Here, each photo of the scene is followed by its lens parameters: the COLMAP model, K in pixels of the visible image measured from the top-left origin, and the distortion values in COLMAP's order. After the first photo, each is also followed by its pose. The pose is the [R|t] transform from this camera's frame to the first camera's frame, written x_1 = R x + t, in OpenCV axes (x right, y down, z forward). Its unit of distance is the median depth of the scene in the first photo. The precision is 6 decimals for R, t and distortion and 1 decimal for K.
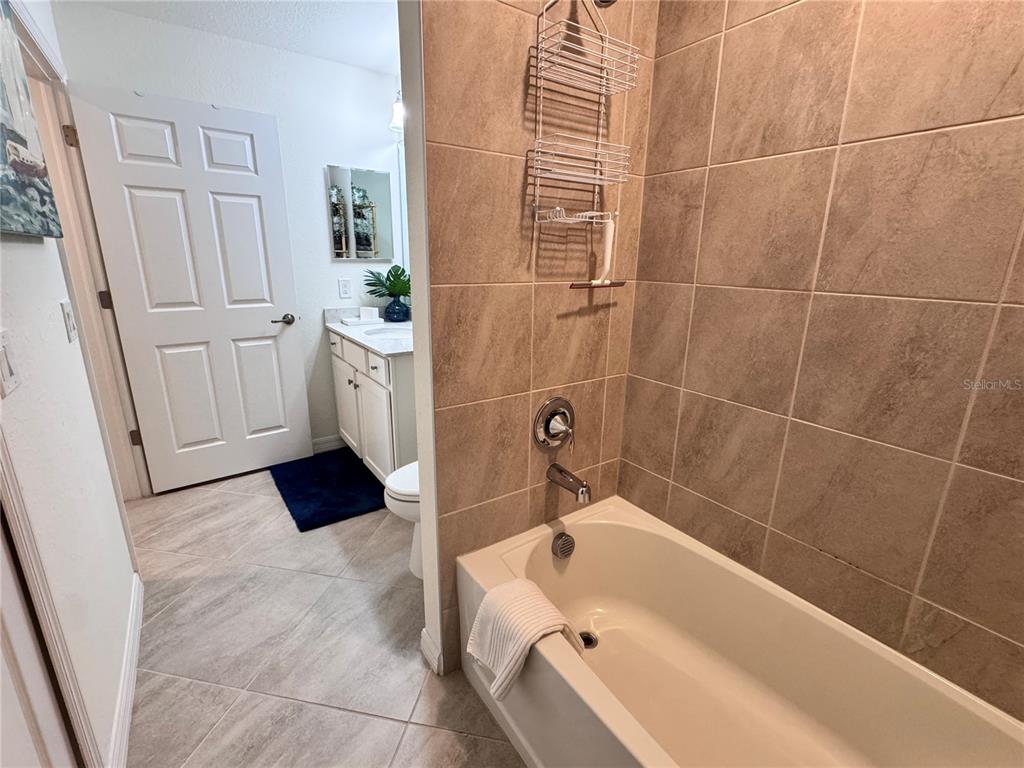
lens RADIAL K [[462.7, 0, 512.0], [0, 462.7, 384.0], [0, 0, 1]] dist [-0.002252, -0.000161]
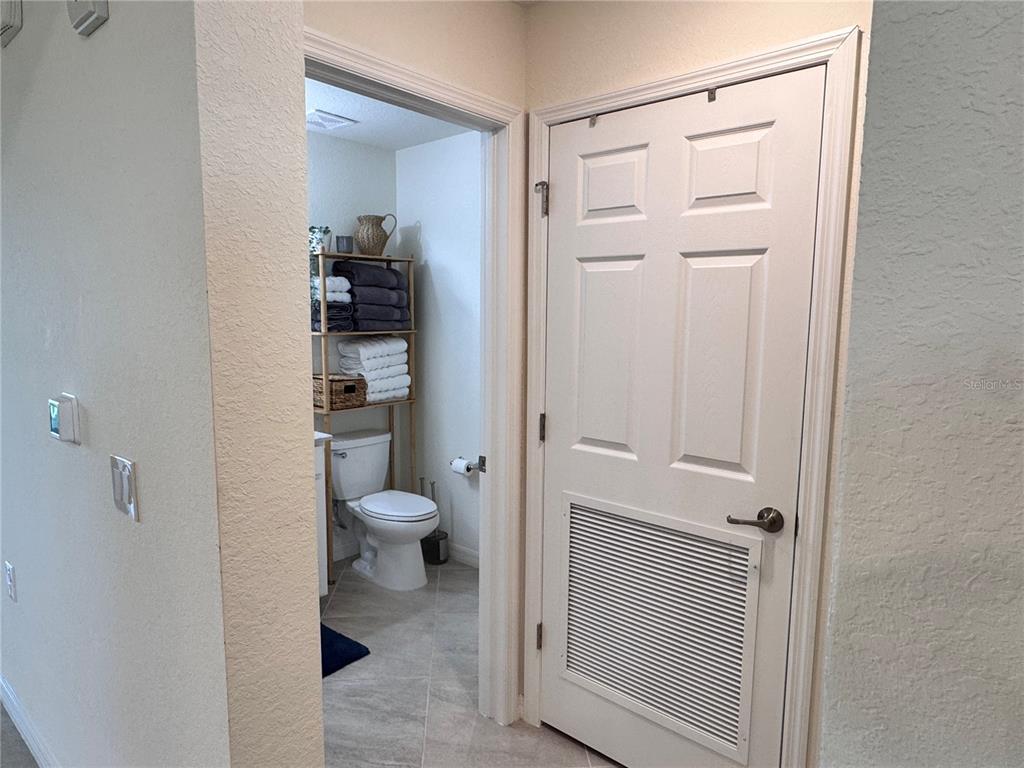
lens RADIAL K [[632.0, 0, 512.0], [0, 632.0, 384.0], [0, 0, 1]] dist [0.003366, 0.002728]
pose [[-0.250163, -0.128521, 0.959636, -1.462454], [0.246775, 0.949952, 0.191555, -0.296424], [-0.936227, 0.284734, -0.205927, 0.775339]]
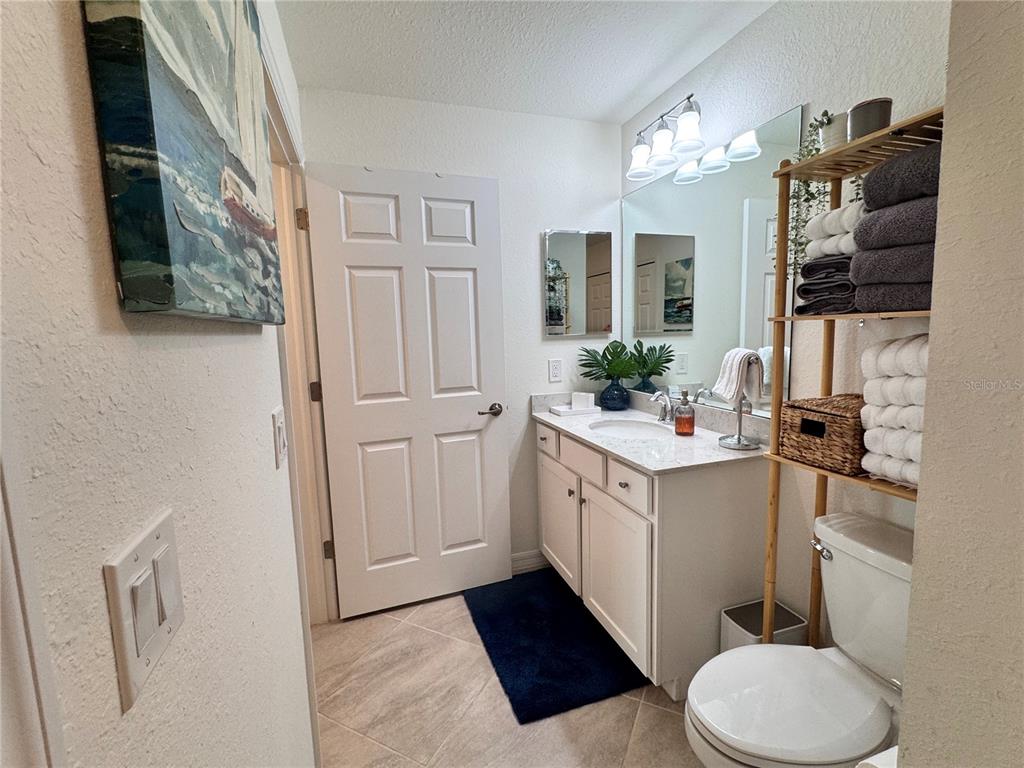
lens RADIAL K [[462.7, 0, 512.0], [0, 462.7, 384.0], [0, 0, 1]] dist [-0.002252, -0.000161]
pose [[0.956676, -0.008780, -0.291021, -0.239536], [-0.034634, 0.989016, -0.143690, -0.075450], [0.289087, 0.147544, 0.945864, 0.244757]]
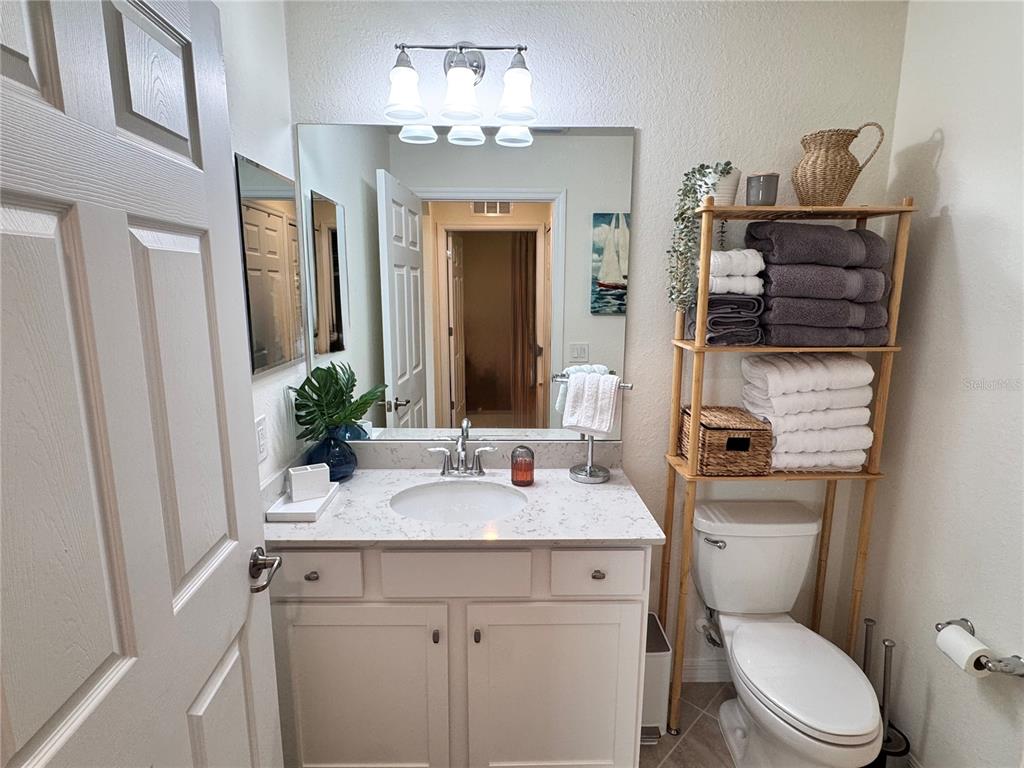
lens RADIAL K [[551.6, 0, 507.9], [0, 551.6, 383.6], [0, 0, 1]] dist [-0.001176, -0.000456]
pose [[0.556774, -0.162541, 0.814606, -0.783207], [0.225227, 0.973472, 0.040300, -0.278574], [-0.799547, 0.161034, 0.578612, 0.643812]]
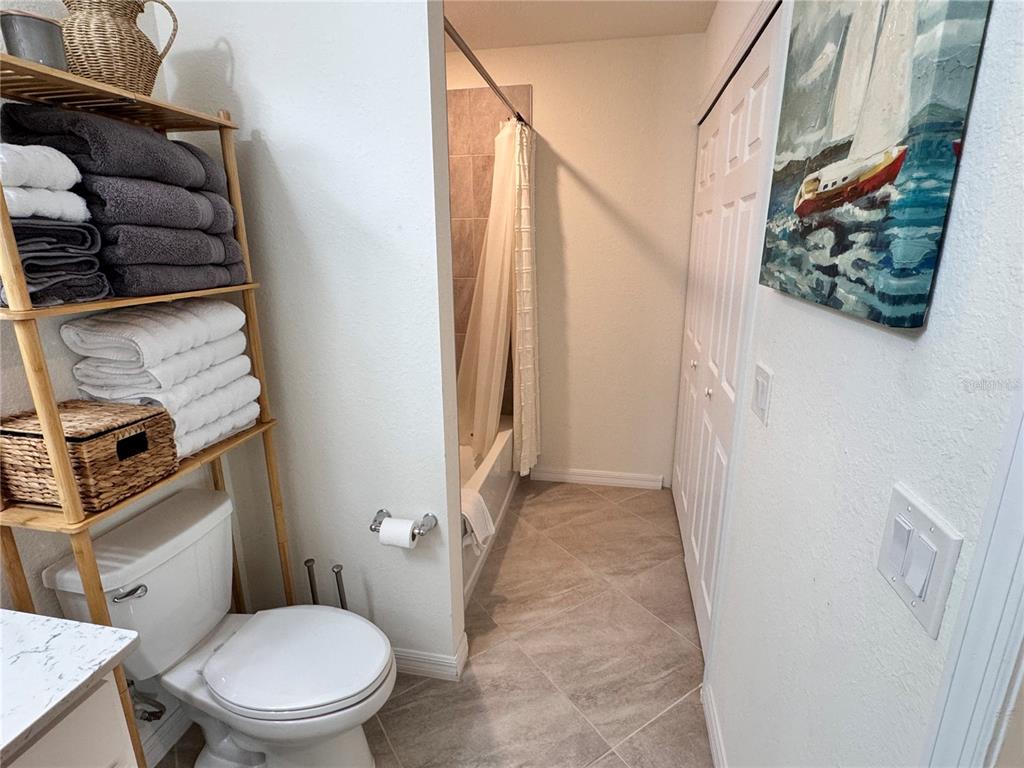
lens RADIAL K [[520.5, 0, 512.0], [0, 520.5, 384.0], [0, 0, 1]] dist [-0.000765, -0.001355]
pose [[-0.692744, -0.200806, 0.692664, -0.594195], [0.187968, 0.876984, 0.442231, -0.293693], [-0.696257, 0.436551, -0.569780, 0.829547]]
